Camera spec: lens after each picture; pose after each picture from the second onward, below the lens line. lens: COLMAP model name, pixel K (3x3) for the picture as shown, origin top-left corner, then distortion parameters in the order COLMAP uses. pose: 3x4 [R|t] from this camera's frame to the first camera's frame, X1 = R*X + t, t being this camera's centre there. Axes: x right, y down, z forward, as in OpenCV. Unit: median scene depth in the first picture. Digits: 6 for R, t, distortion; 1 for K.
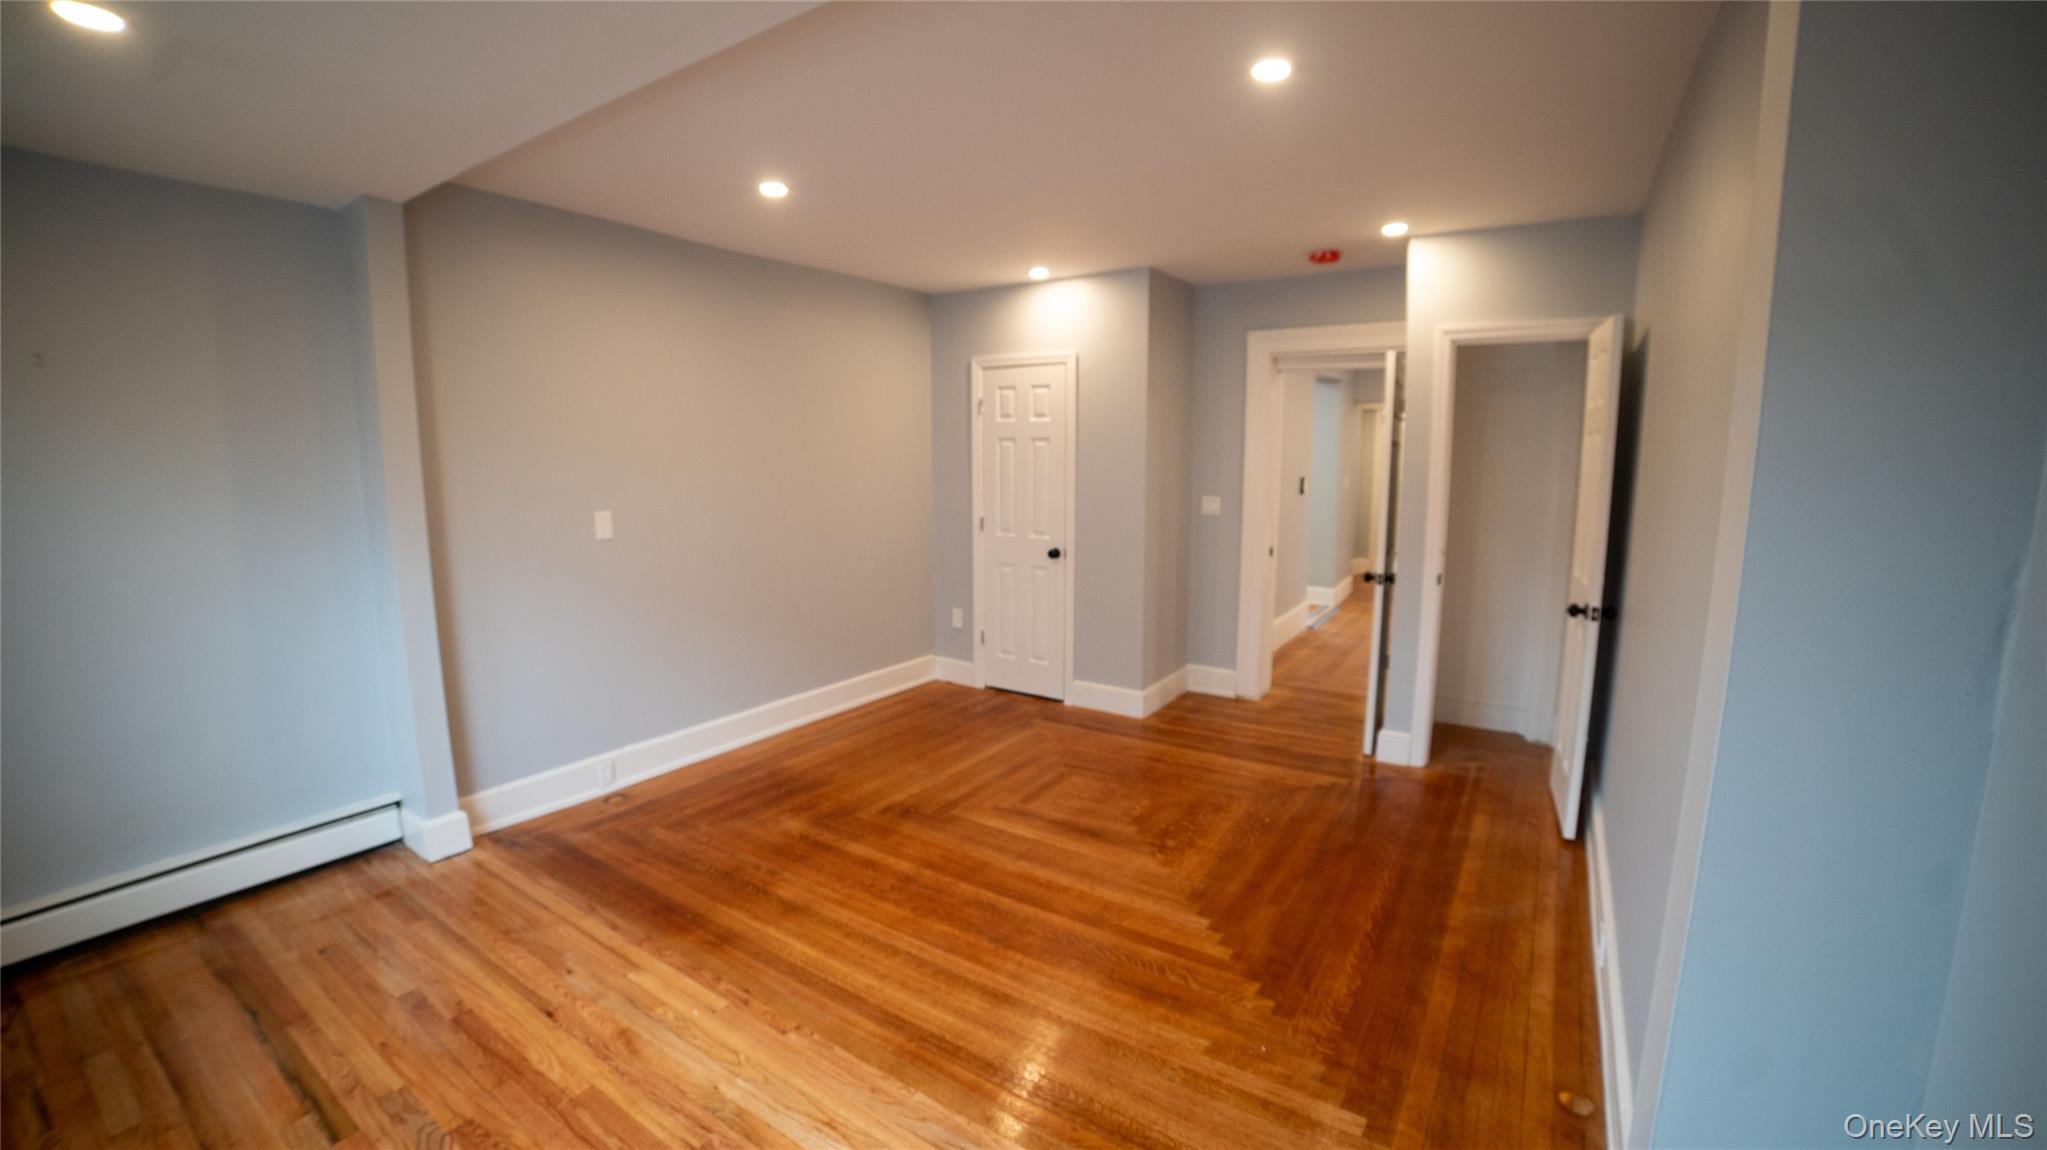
lens RADIAL K [[845.7, 0, 1026.5], [0, 845.7, 565.8], [0, 0, 1]] dist [-0.116831, 0.041248]
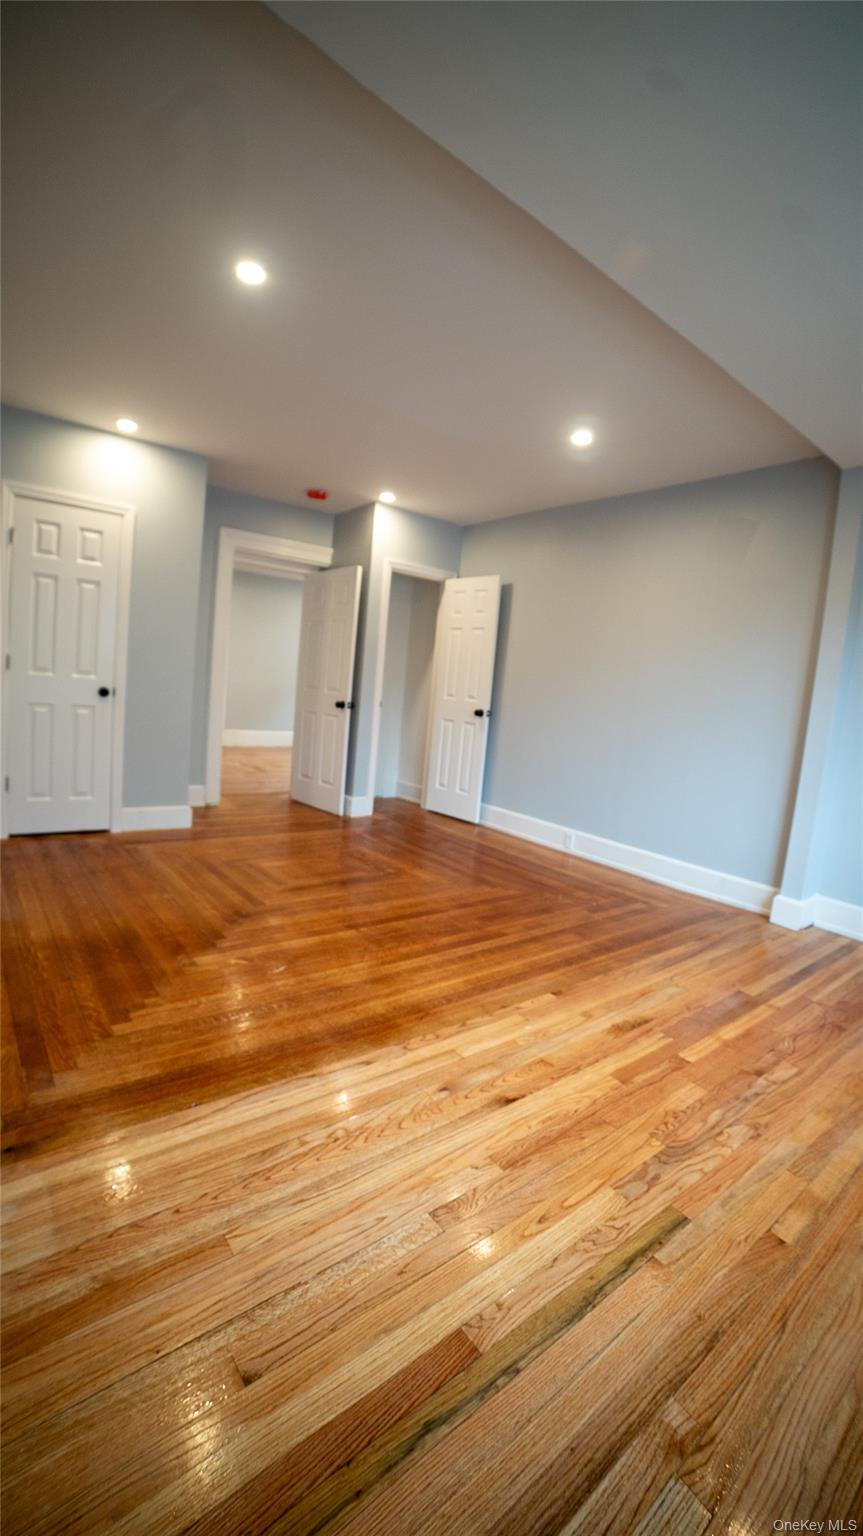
lens RADIAL K [[633.9, 0, 422.7], [0, 633.9, 765.3], [0, 0, 1]] dist [-0.115688, 0.039528]
pose [[0.320097, -0.085991, 0.943474, -0.808289], [0.043814, 0.996150, 0.075927, 0.050229], [-0.946371, 0.017034, 0.322633, 0.520837]]
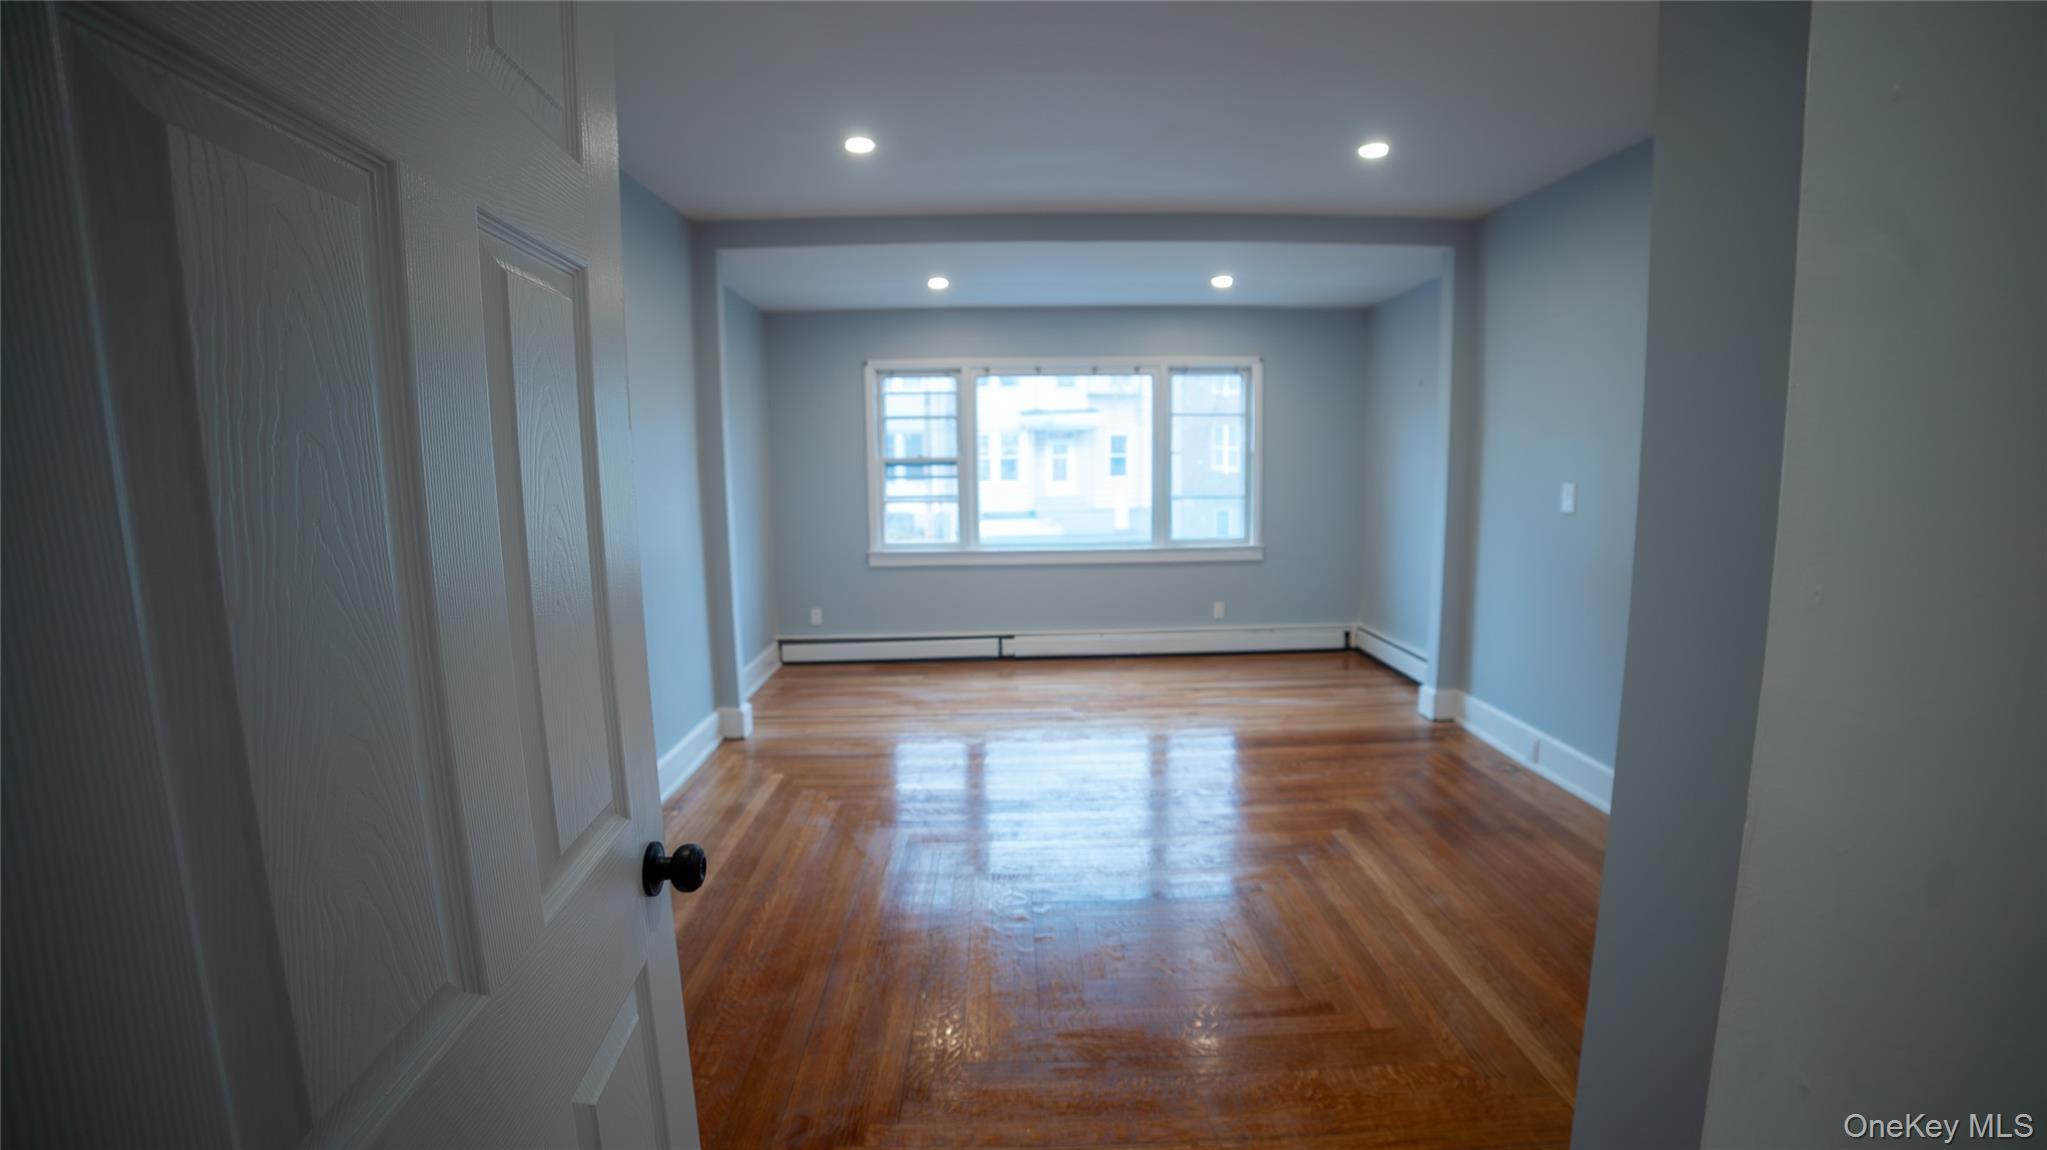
lens RADIAL K [[845.7, 0, 1026.5], [0, 845.7, 565.8], [0, 0, 1]] dist [-0.116831, 0.041248]
pose [[-0.822589, 0.084024, -0.562394, 0.531272], [-0.063918, 0.969092, 0.238276, -0.156409], [0.565032, 0.231950, -0.791794, 1.418546]]
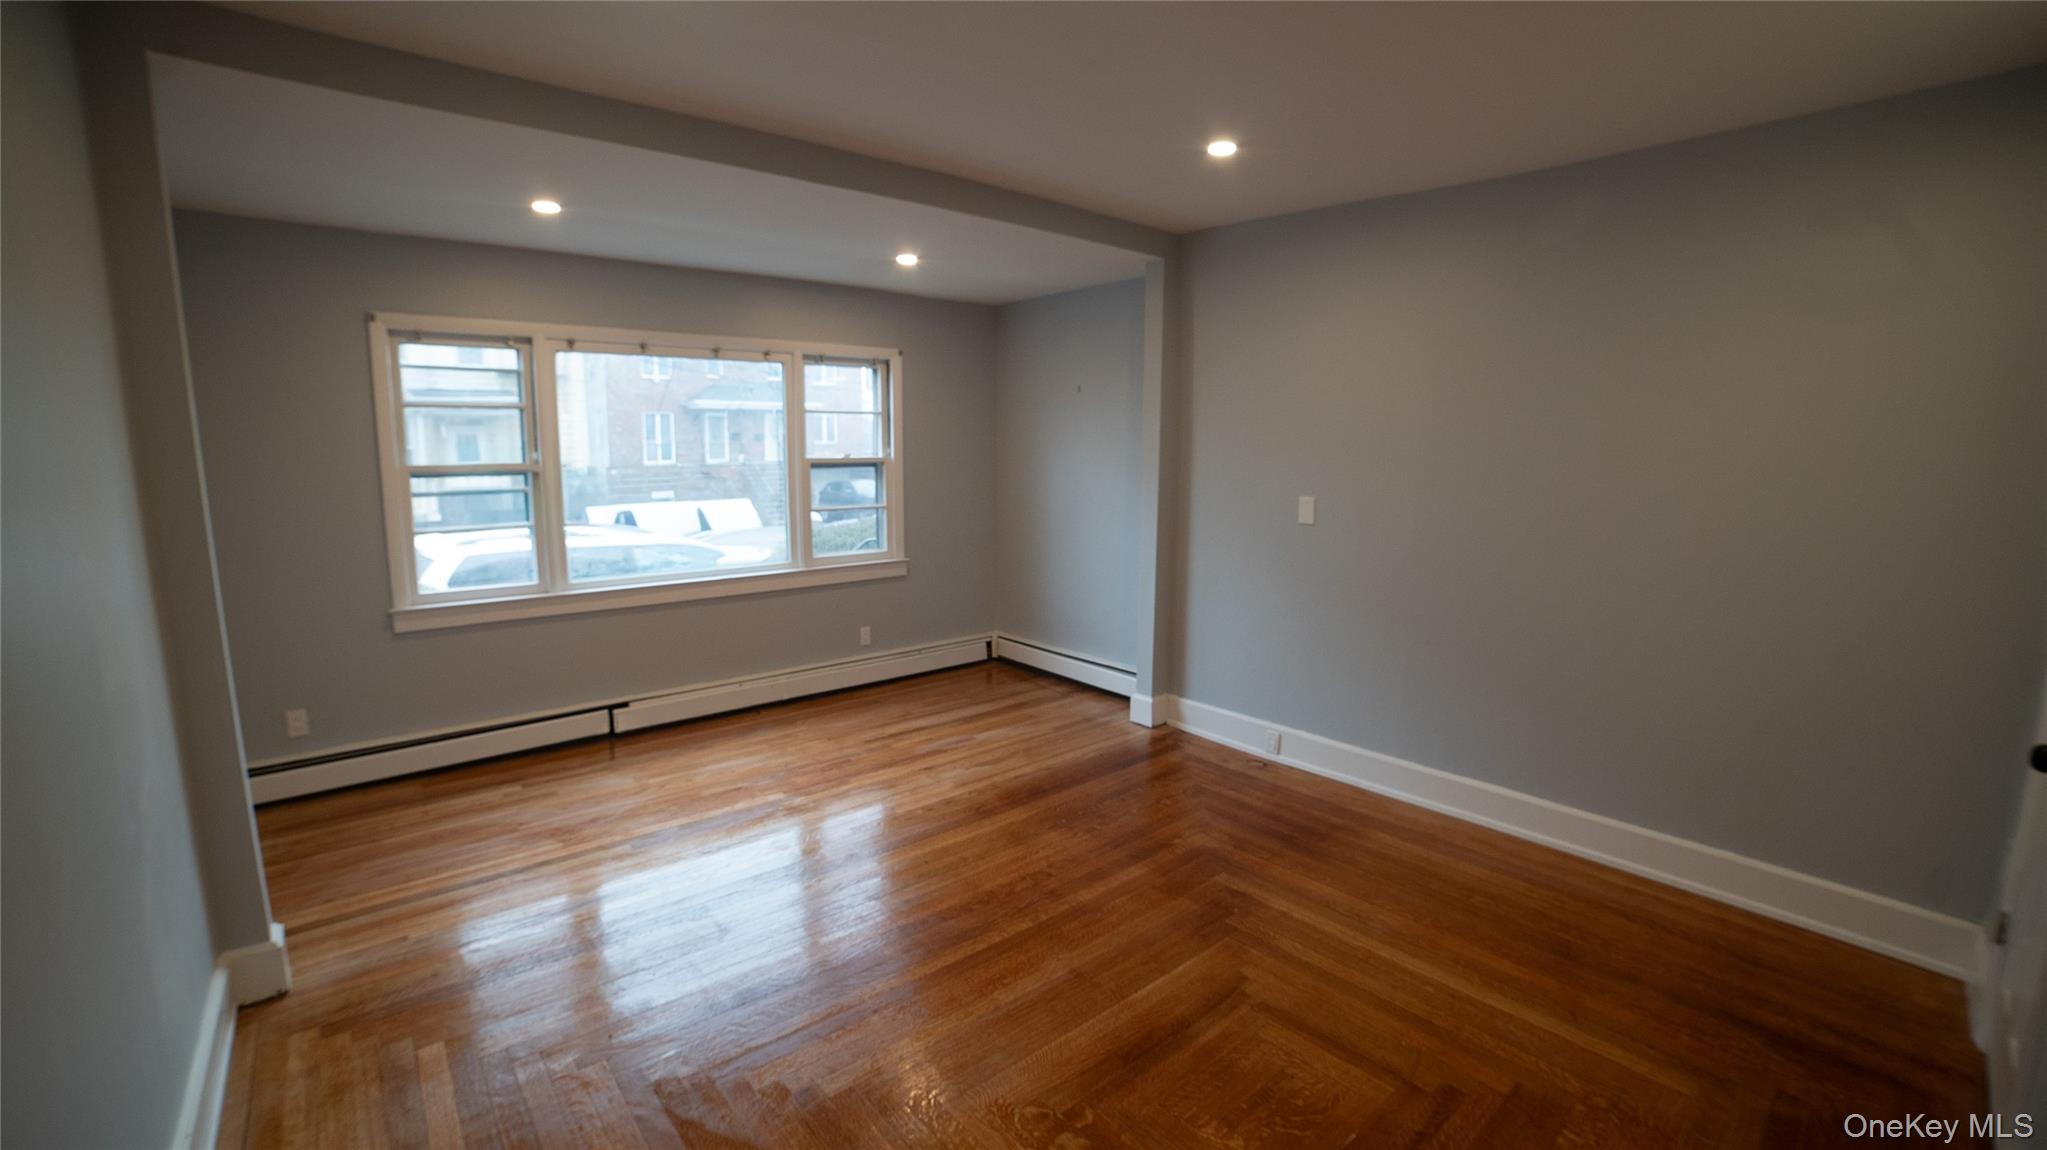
lens RADIAL K [[845.7, 0, 1026.5], [0, 845.7, 565.8], [0, 0, 1]] dist [-0.116831, 0.041248]
pose [[-0.275494, 0.137330, -0.951443, 0.587493], [-0.140081, 0.973444, 0.181067, -0.122510], [0.951042, 0.183161, -0.248941, 0.951724]]
